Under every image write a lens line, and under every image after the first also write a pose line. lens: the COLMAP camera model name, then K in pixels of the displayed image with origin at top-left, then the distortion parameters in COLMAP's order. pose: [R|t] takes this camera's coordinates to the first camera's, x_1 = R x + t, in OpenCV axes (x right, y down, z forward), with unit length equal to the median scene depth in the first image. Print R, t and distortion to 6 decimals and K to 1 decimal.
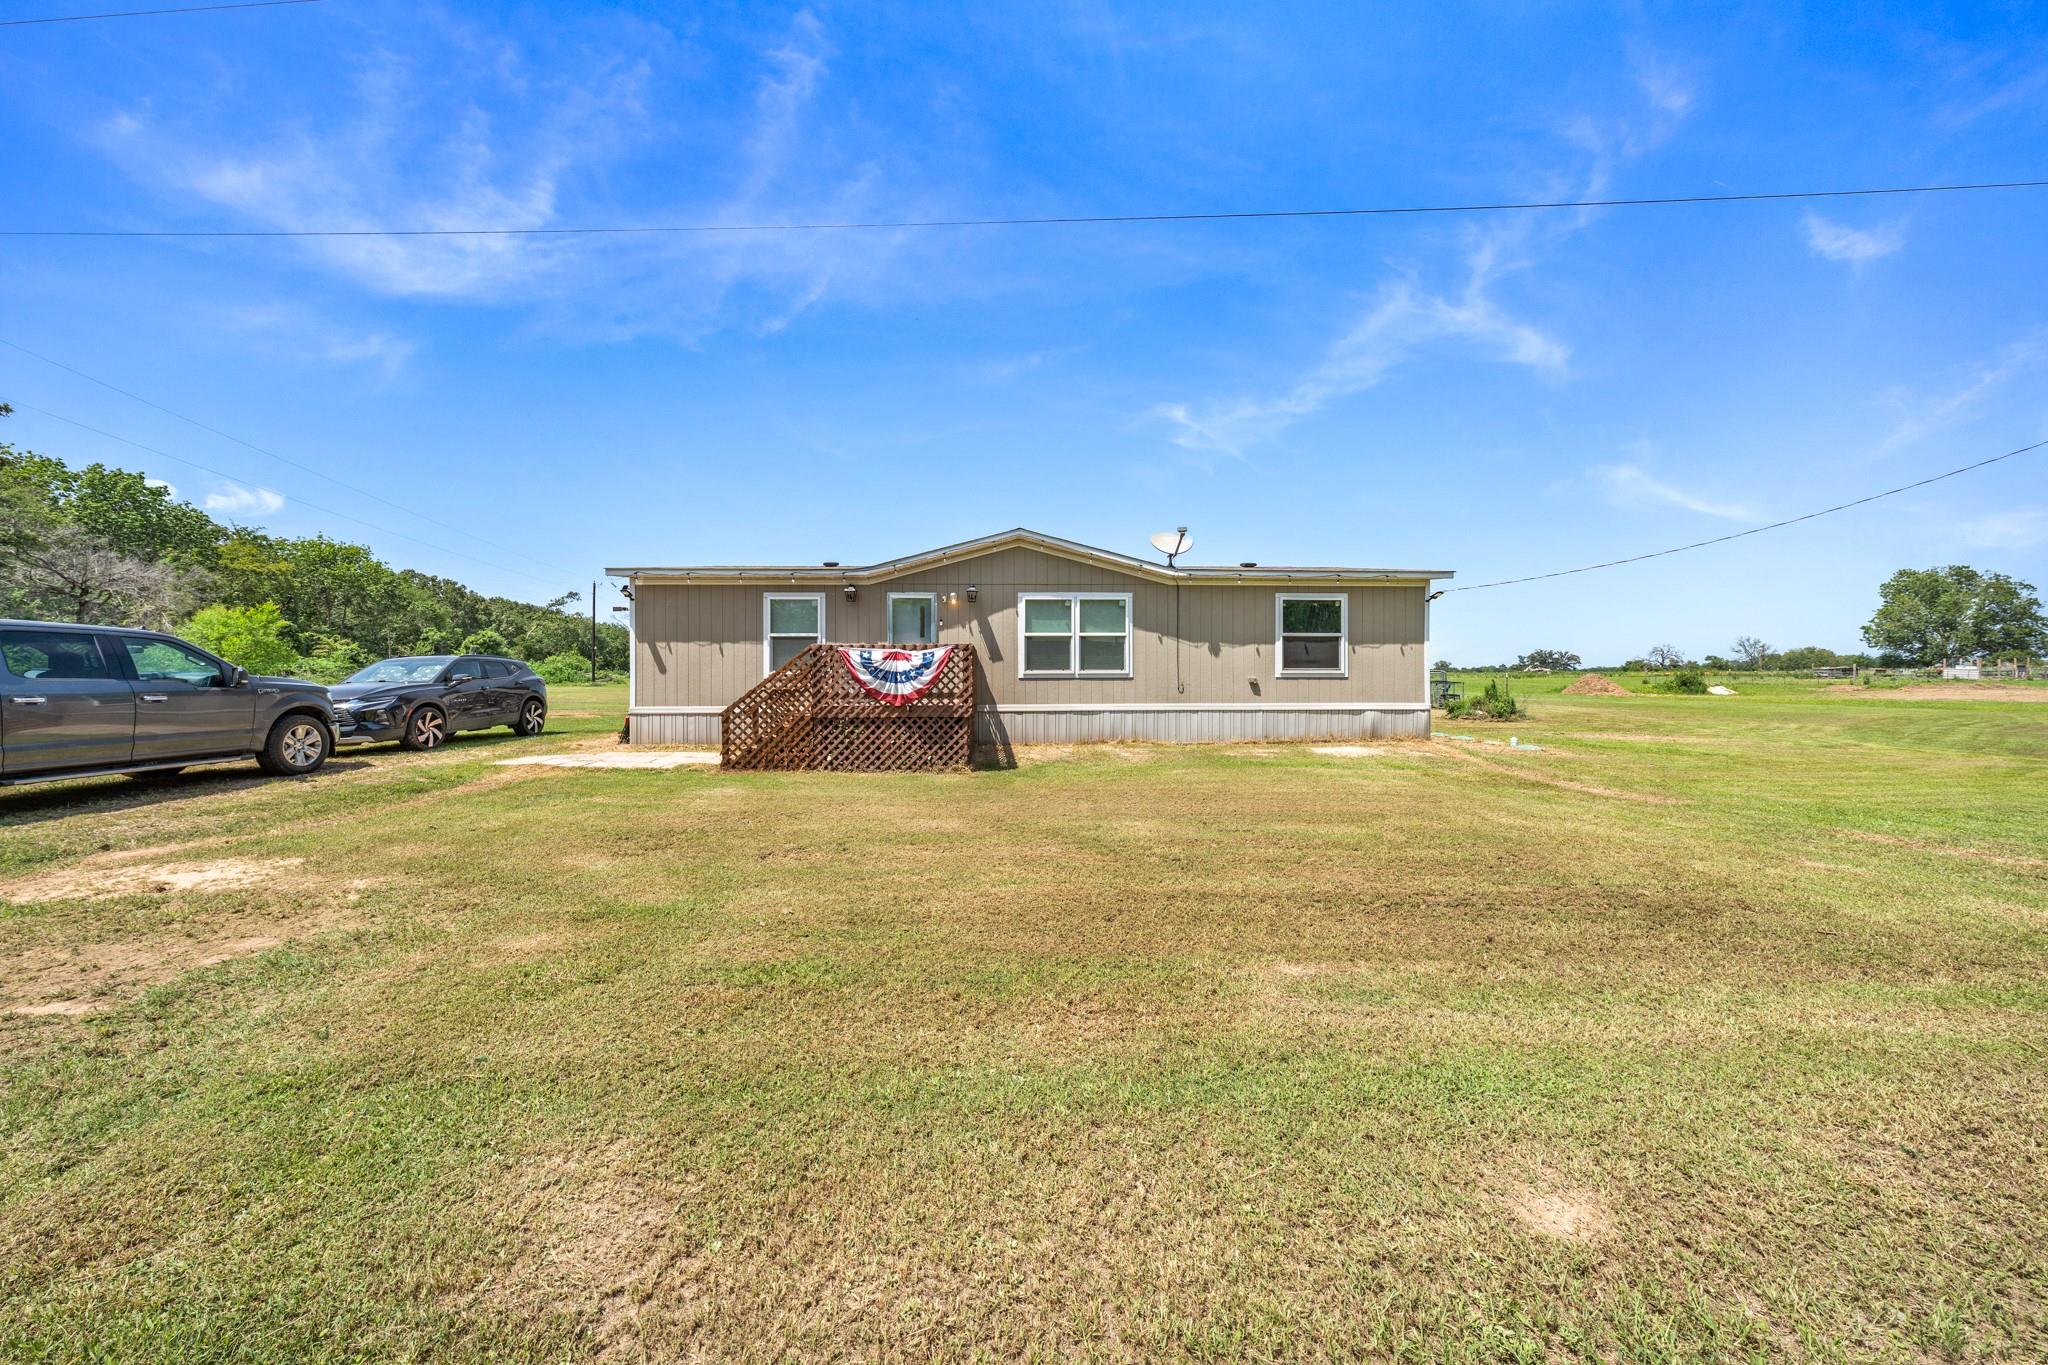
lens RADIAL K [[698.2, 0, 1028.0], [0, 698.2, 688.6], [0, 0, 1]] dist [0.000650, 0.000058]
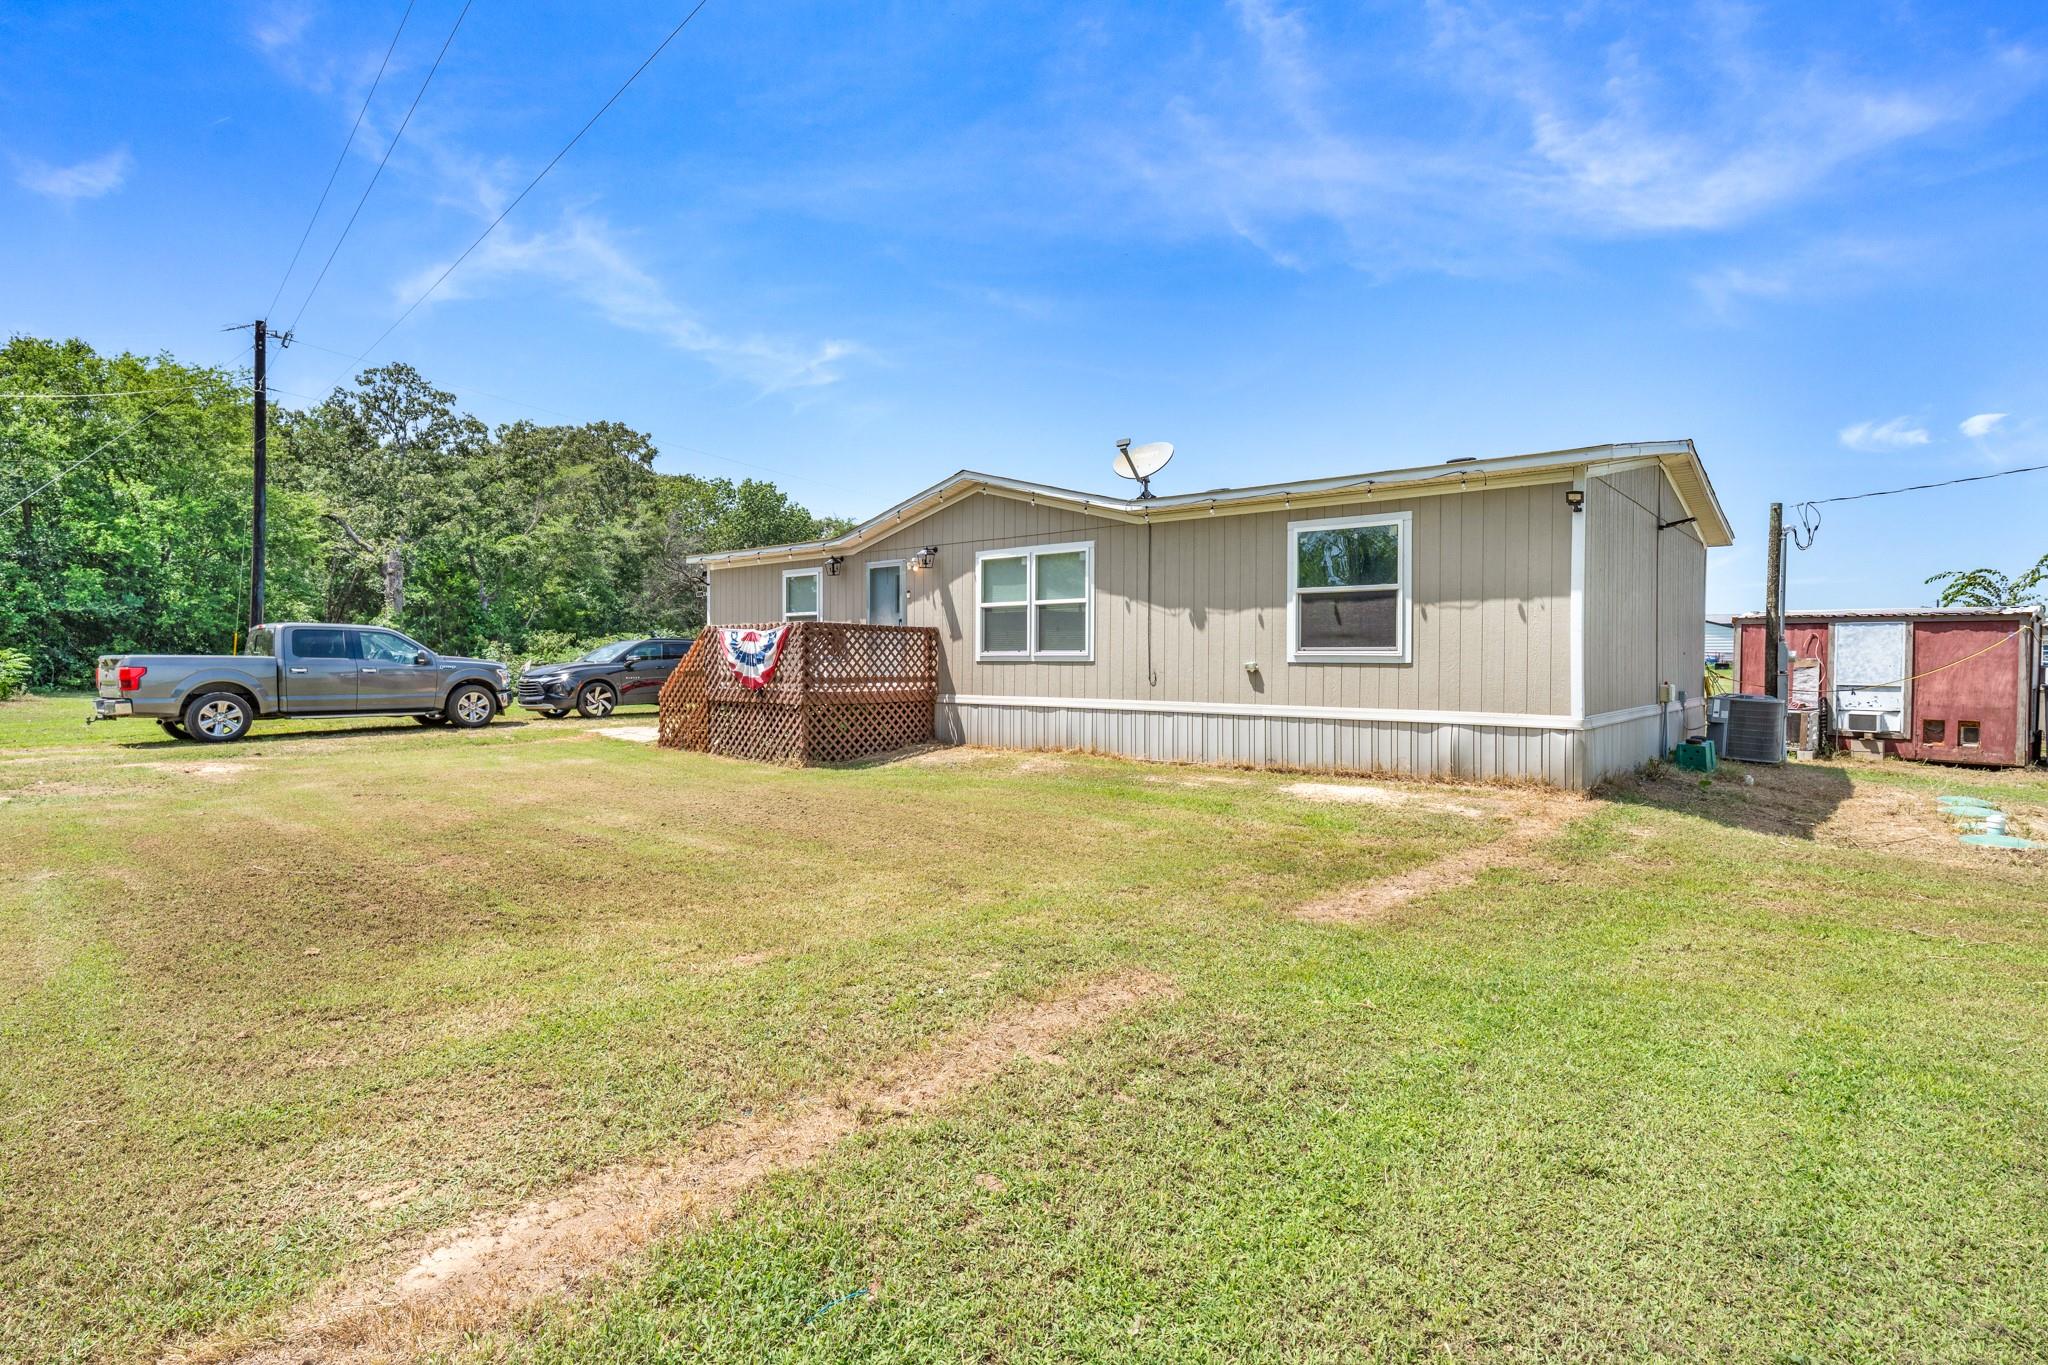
lens RADIAL K [[1030.8, 0, 1025.6], [0, 1030.8, 670.1], [0, 0, 1]] dist [-0.003627, -0.000077]
pose [[0.714008, 0.011615, -0.700041, 0.826435], [-0.014162, 0.999897, 0.002146, -0.008425], [0.699994, 0.008382, 0.714099, 0.214746]]
